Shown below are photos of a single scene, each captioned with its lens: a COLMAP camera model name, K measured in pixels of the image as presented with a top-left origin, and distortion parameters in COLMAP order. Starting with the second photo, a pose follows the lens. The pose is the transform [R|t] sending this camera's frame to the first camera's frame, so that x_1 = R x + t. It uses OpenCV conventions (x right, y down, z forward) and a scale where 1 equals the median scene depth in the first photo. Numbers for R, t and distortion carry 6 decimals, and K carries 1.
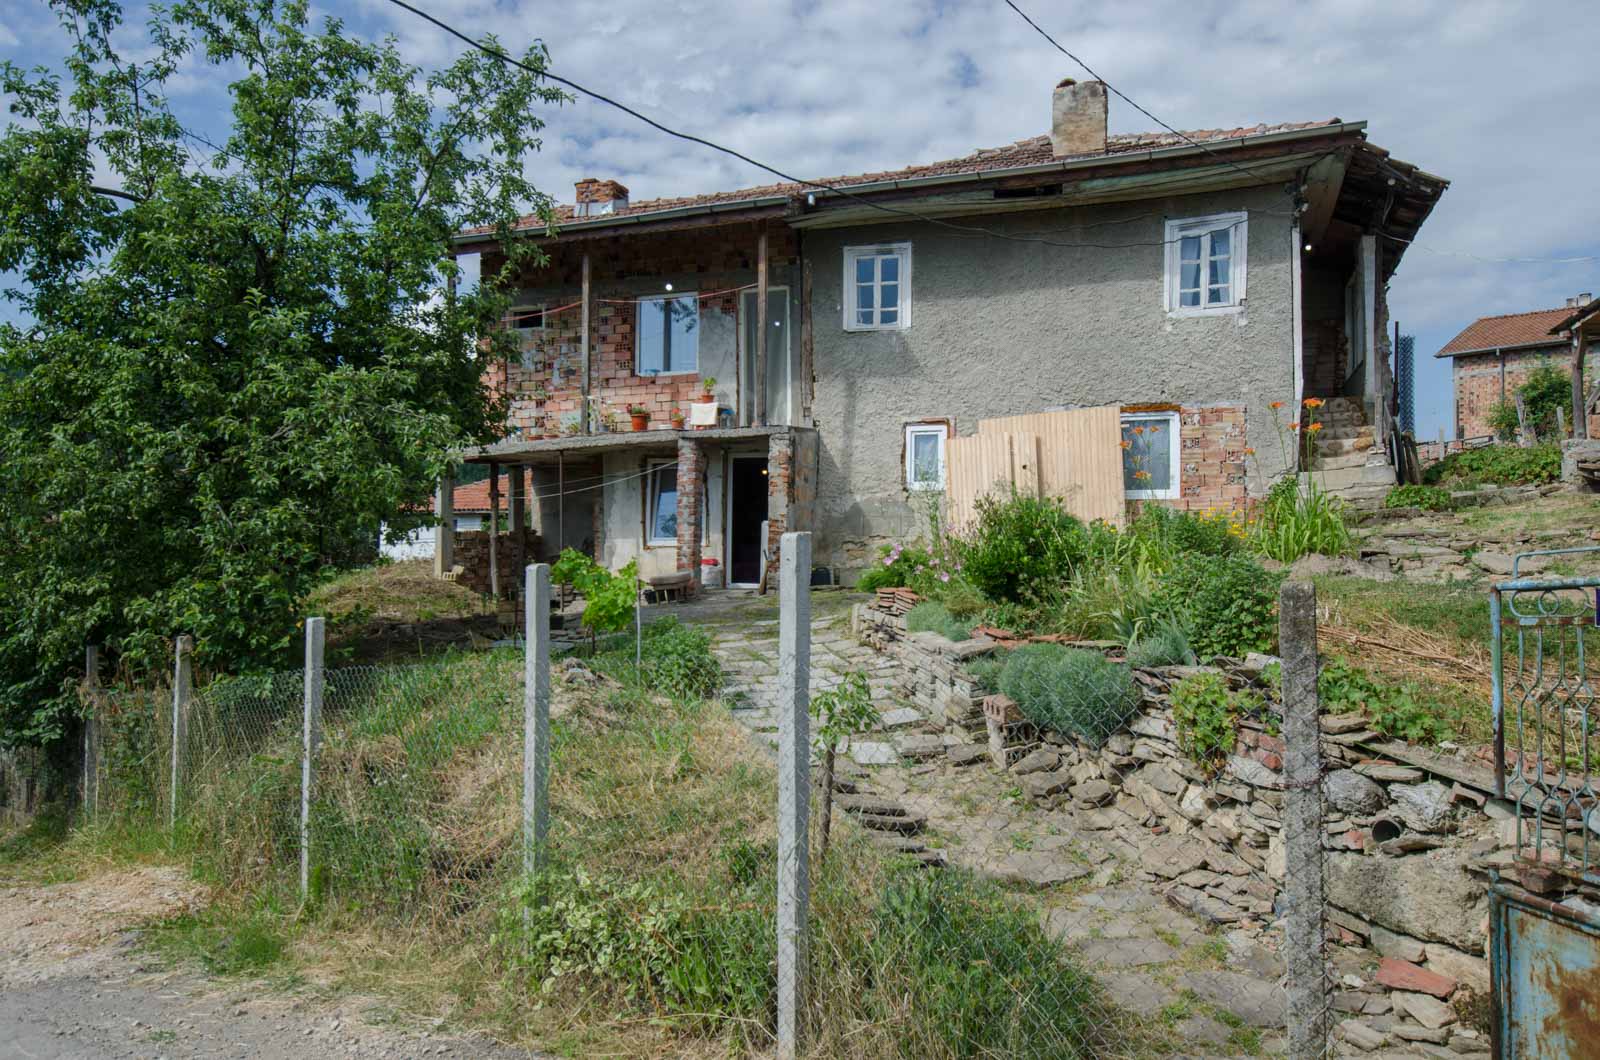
lens RADIAL K [[1146.5, 0, 800.0], [0, 1146.5, 530.0], [0, 0, 1]] dist [0.028729, -0.023021]
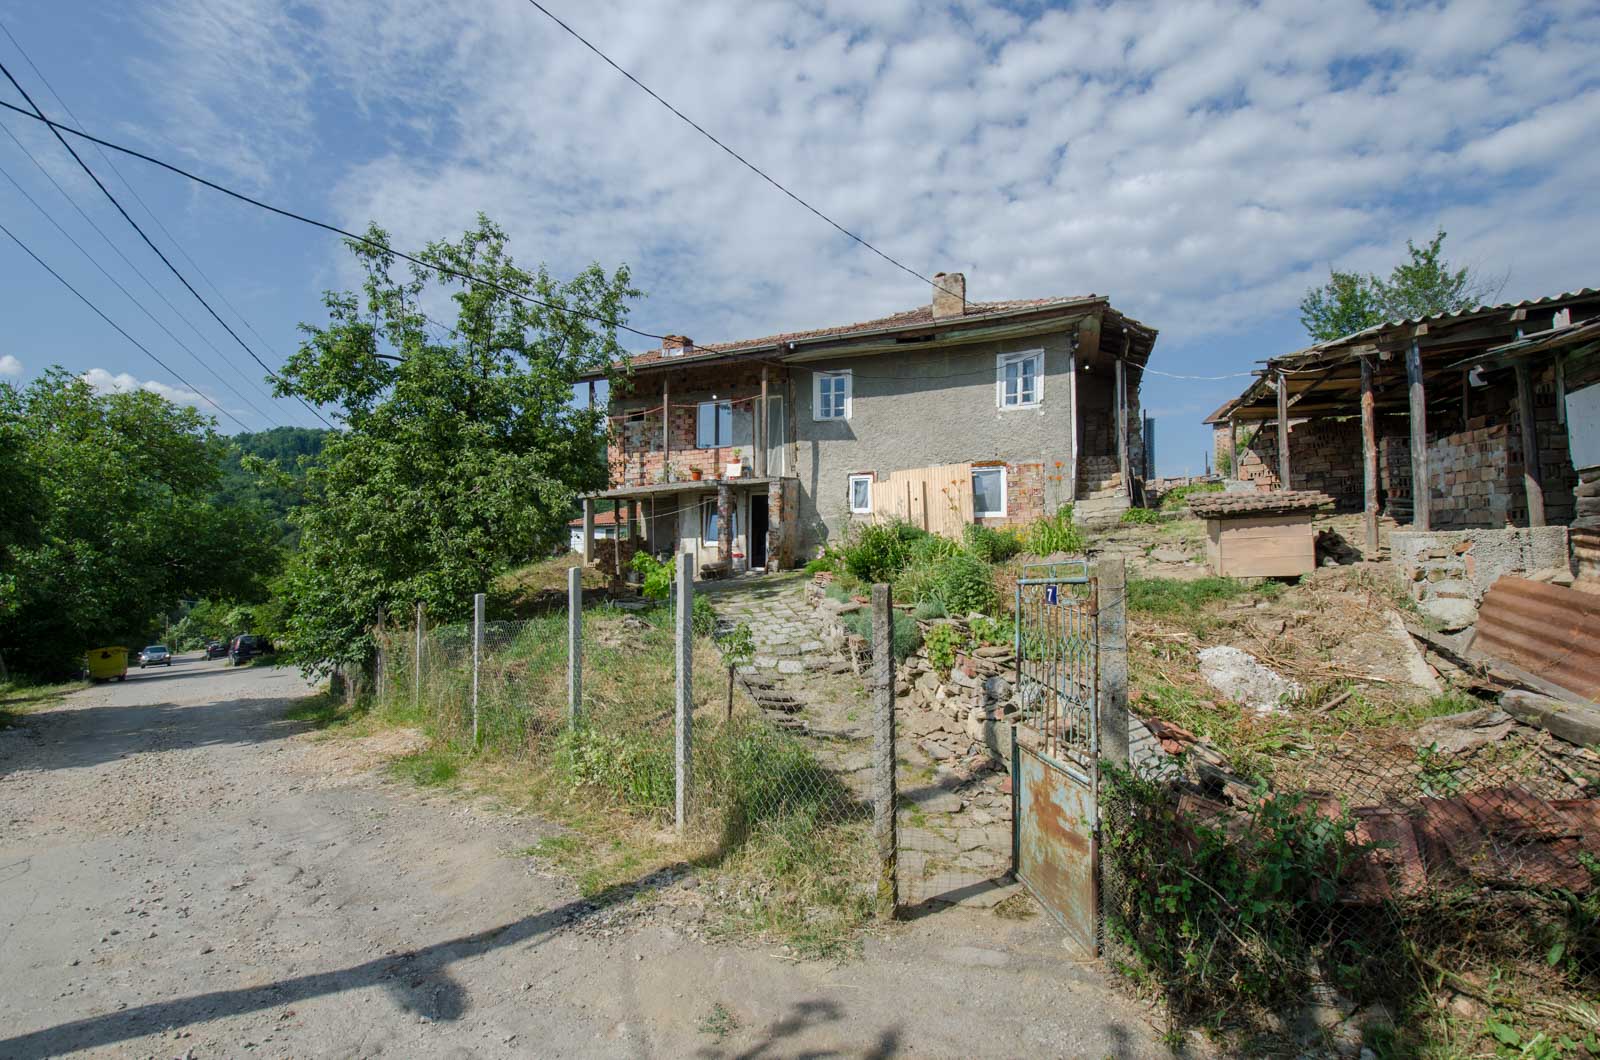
lens RADIAL K [[688.5, 0, 802.1], [0, 688.5, 533.3], [0, 0, 1]] dist [0.015548, -0.024147]
pose [[0.998980, -0.009988, -0.044032, 0.092163], [0.010171, 0.999941, 0.003937, -0.012813], [0.043990, -0.004381, 0.999022, -0.050724]]
